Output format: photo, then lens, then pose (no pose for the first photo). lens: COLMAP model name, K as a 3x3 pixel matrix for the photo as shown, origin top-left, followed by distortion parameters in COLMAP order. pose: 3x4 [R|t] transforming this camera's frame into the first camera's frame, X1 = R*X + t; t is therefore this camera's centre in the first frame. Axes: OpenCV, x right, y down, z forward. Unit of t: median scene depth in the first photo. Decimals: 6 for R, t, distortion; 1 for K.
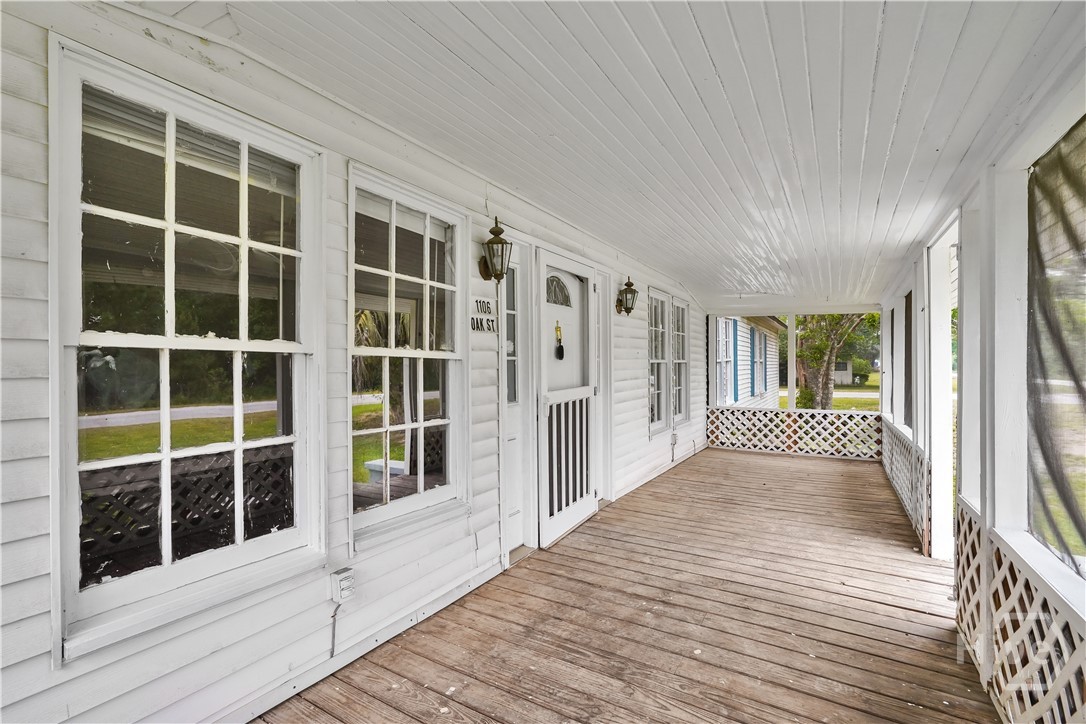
lens RADIAL K [[489.0, 0, 548.9], [0, 489.0, 362.3], [0, 0, 1]] dist [-0.009387, 0.002271]
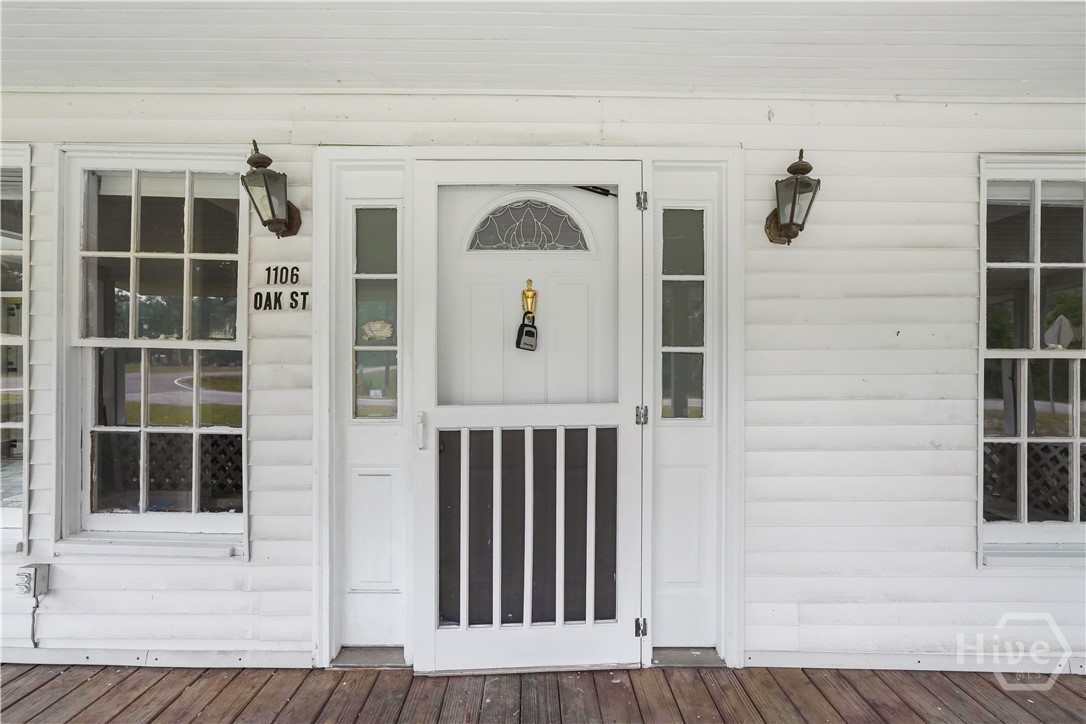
lens RADIAL K [[489.0, 0, 543.0], [0, 489.0, 363.9], [0, 0, 1]] dist [-0.009387, 0.002271]
pose [[0.511640, 0.005770, -0.859181, 0.654350], [-0.002228, 0.999983, 0.005389, 0.008719], [0.859197, -0.000843, 0.511644, 0.959780]]
